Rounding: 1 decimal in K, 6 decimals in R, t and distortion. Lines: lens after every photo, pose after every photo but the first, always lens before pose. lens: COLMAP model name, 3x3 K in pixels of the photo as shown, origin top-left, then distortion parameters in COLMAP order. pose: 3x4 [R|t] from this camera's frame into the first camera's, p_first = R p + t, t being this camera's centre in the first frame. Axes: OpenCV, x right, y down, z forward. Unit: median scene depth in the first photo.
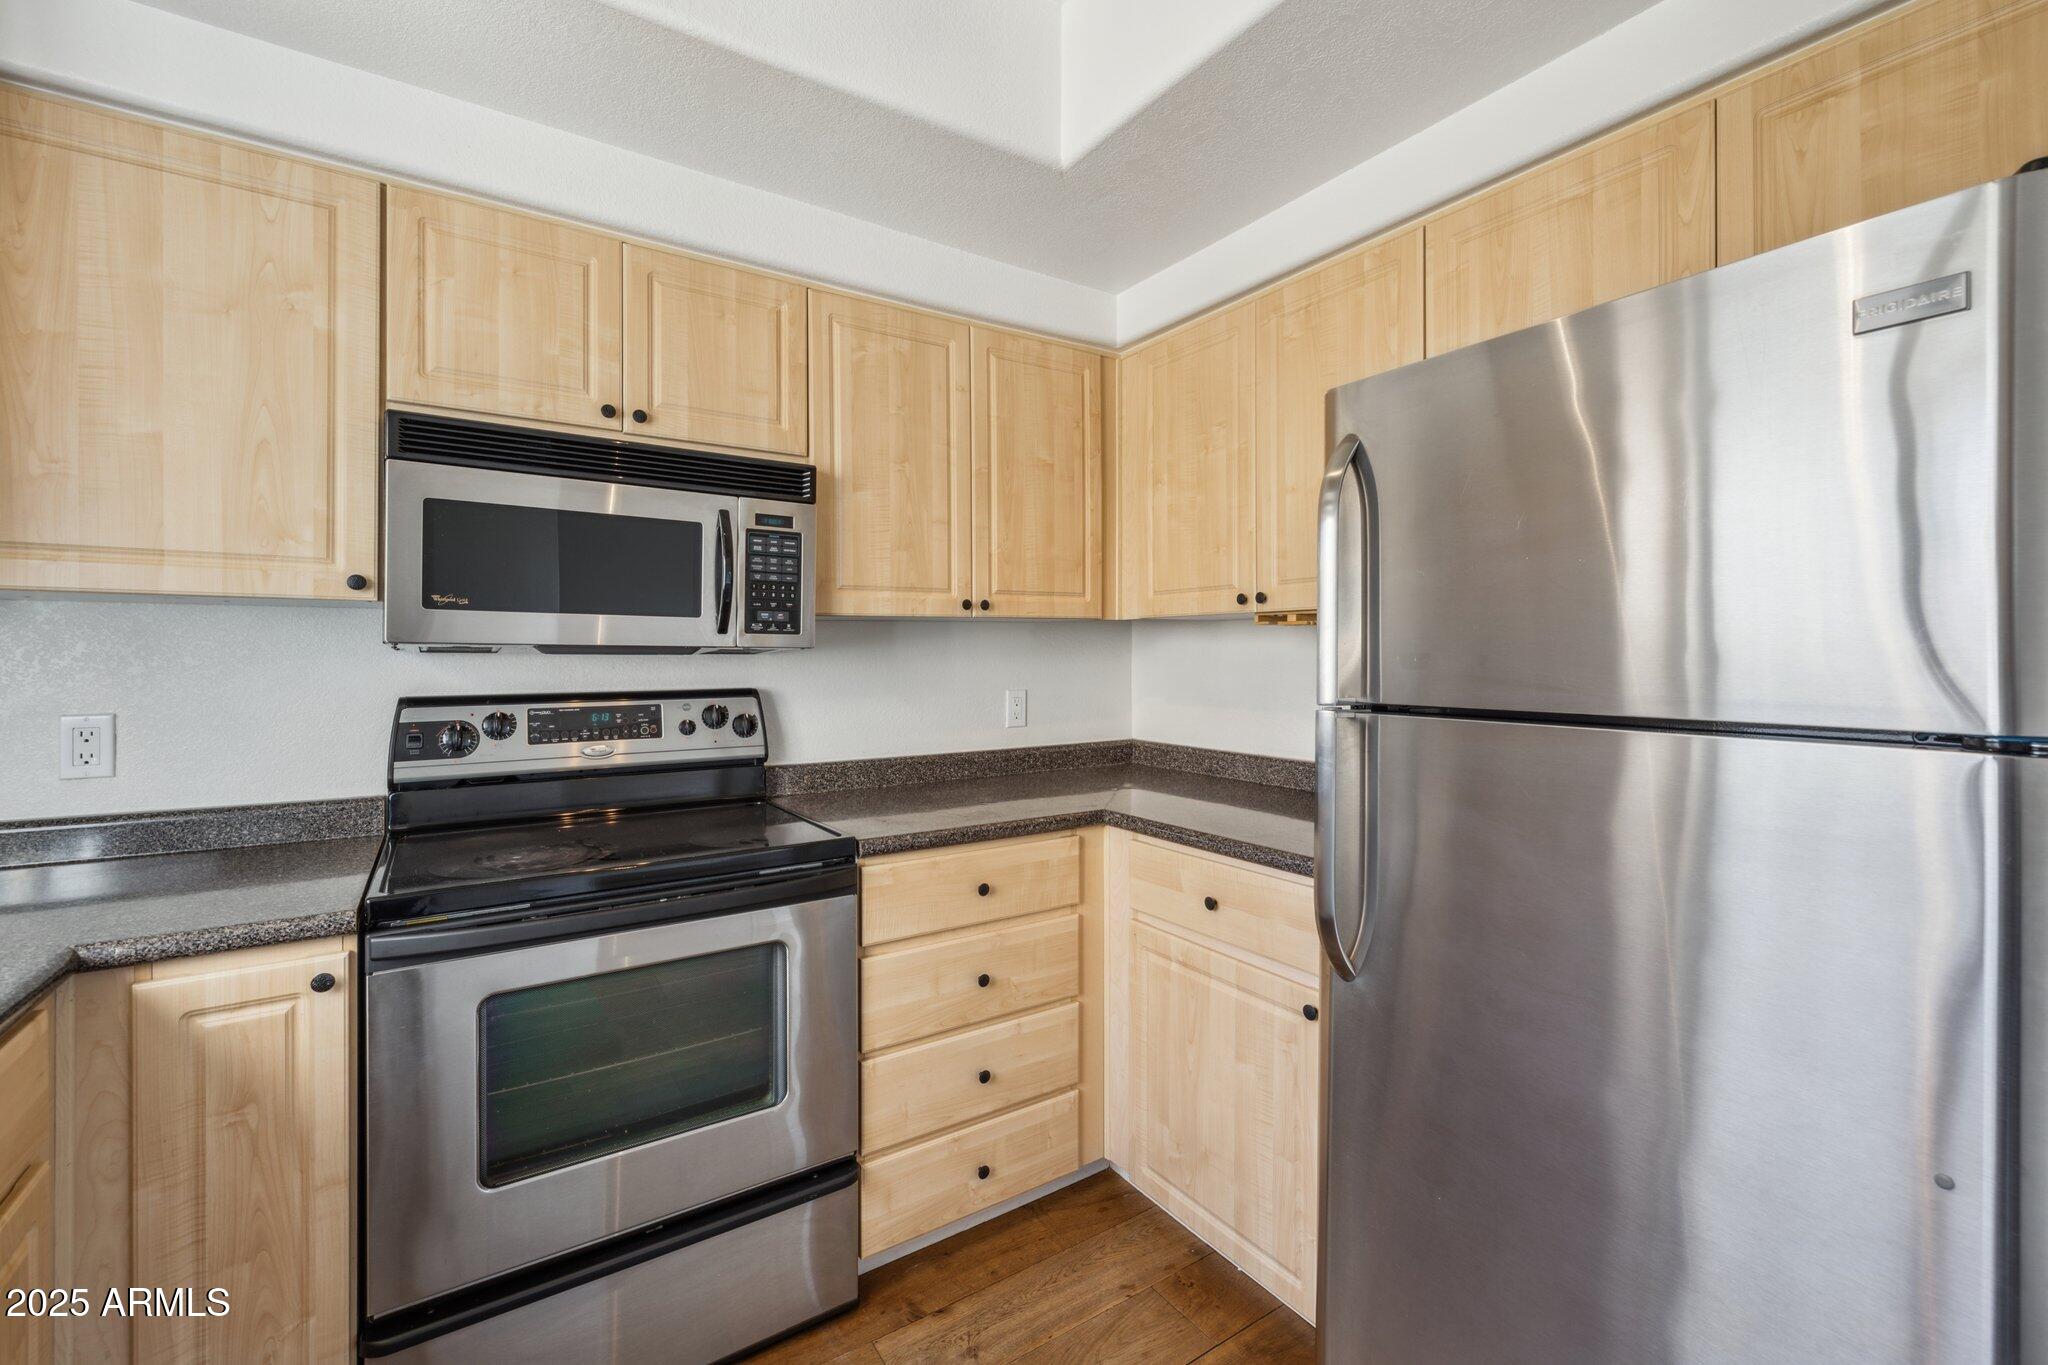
lens RADIAL K [[867.3, 0, 1024.5], [0, 867.3, 650.8], [0, 0, 1]] dist [0.002153, -0.000163]
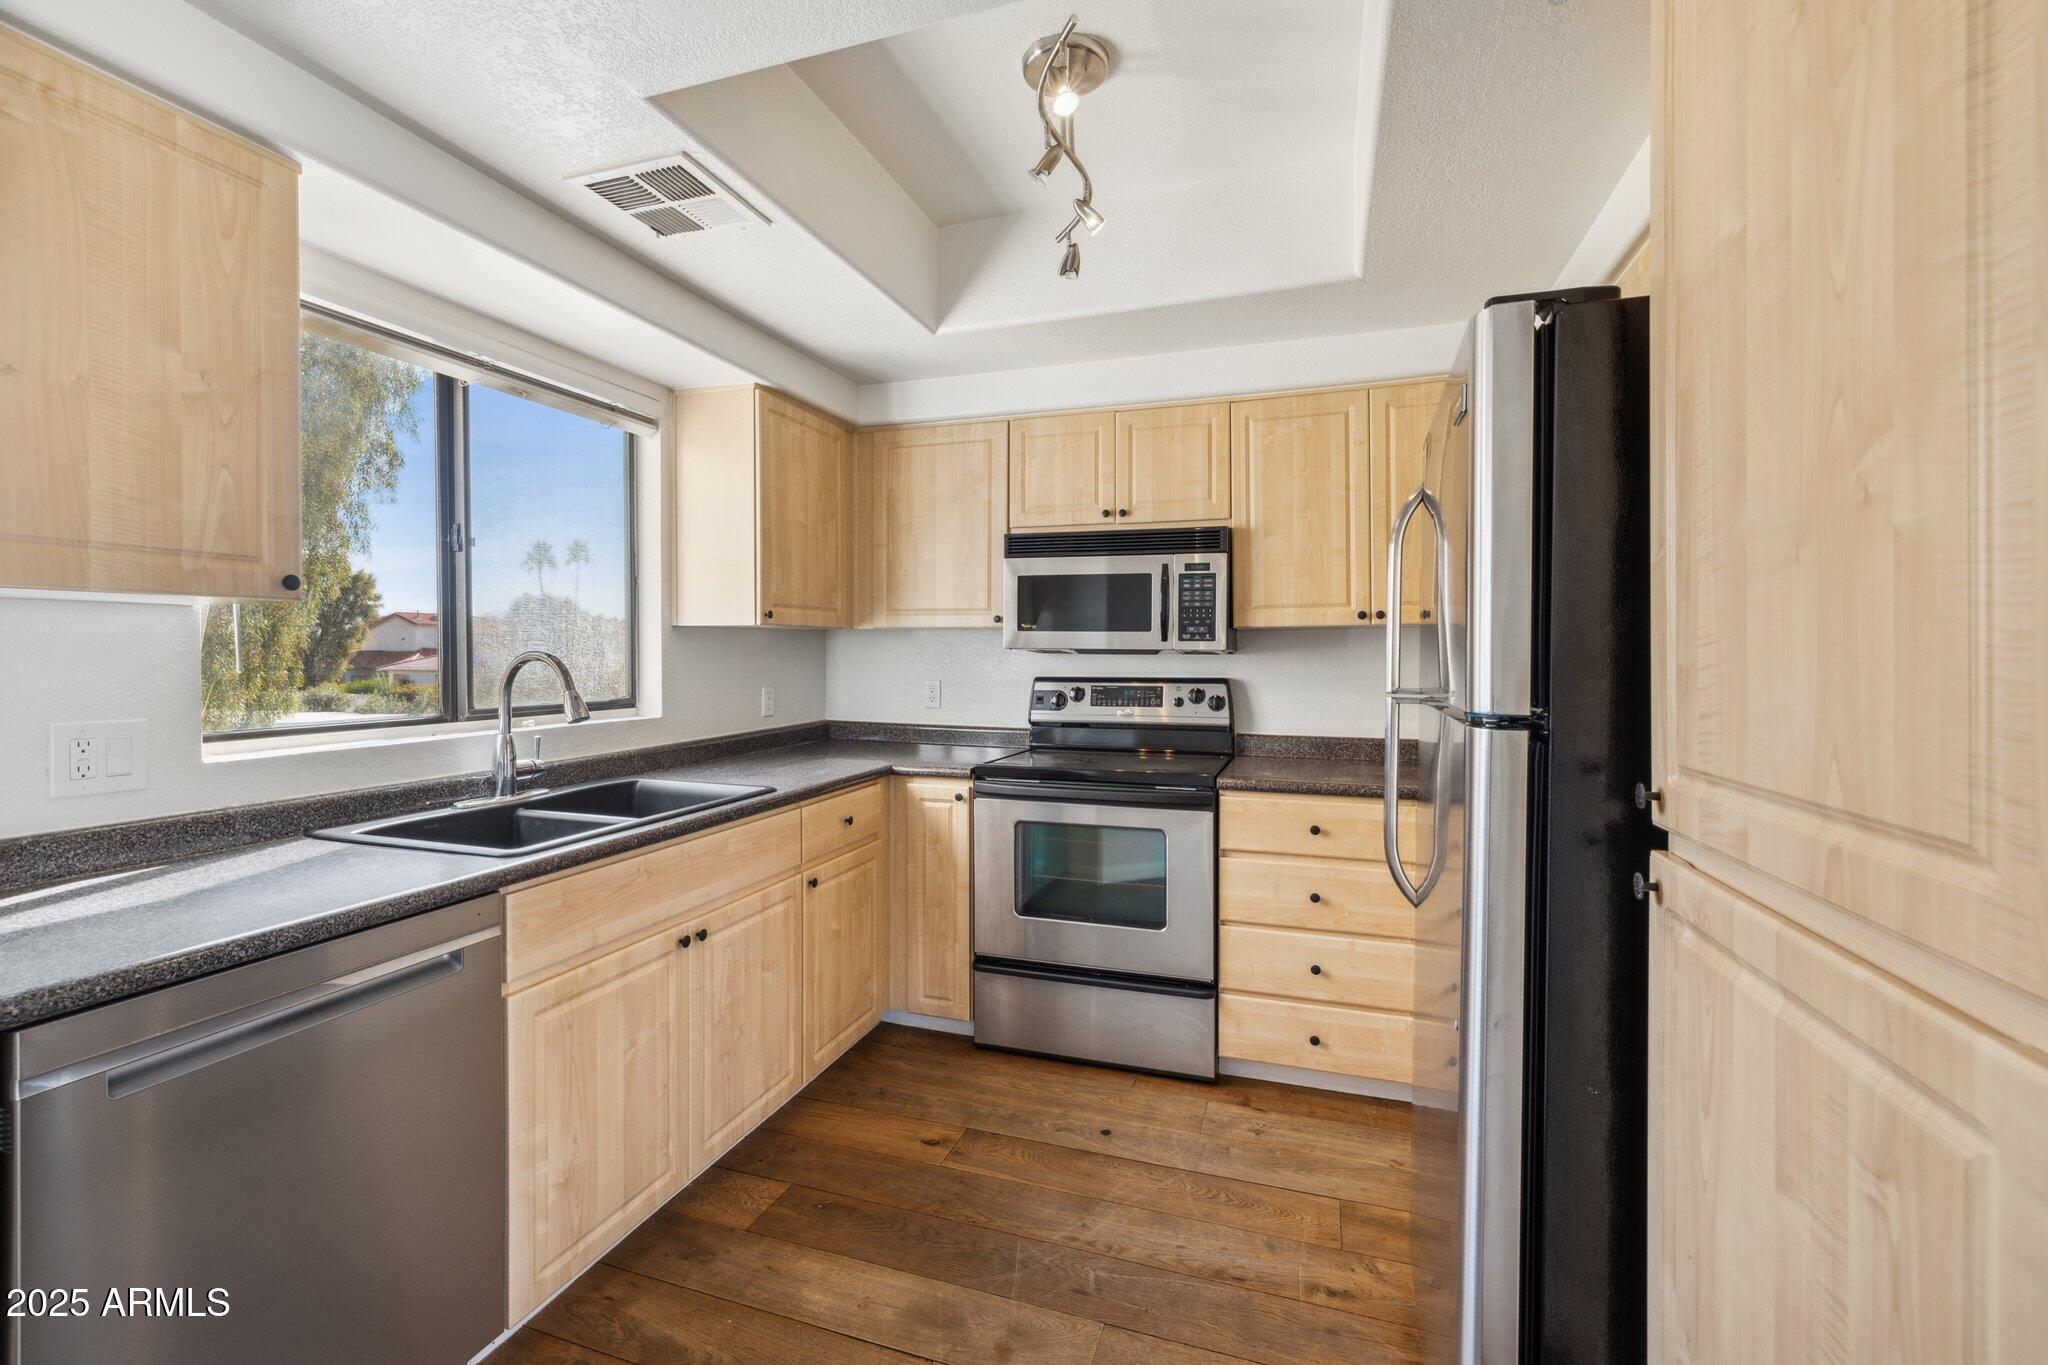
lens RADIAL K [[867.3, 0, 1024.5], [0, 867.3, 650.8], [0, 0, 1]] dist [0.002153, -0.000163]
pose [[0.615192, -0.000619, -0.788377, 0.733782], [0.000516, 1.000000, -0.000383, -0.002070], [0.788377, -0.000172, 0.615192, -0.179584]]
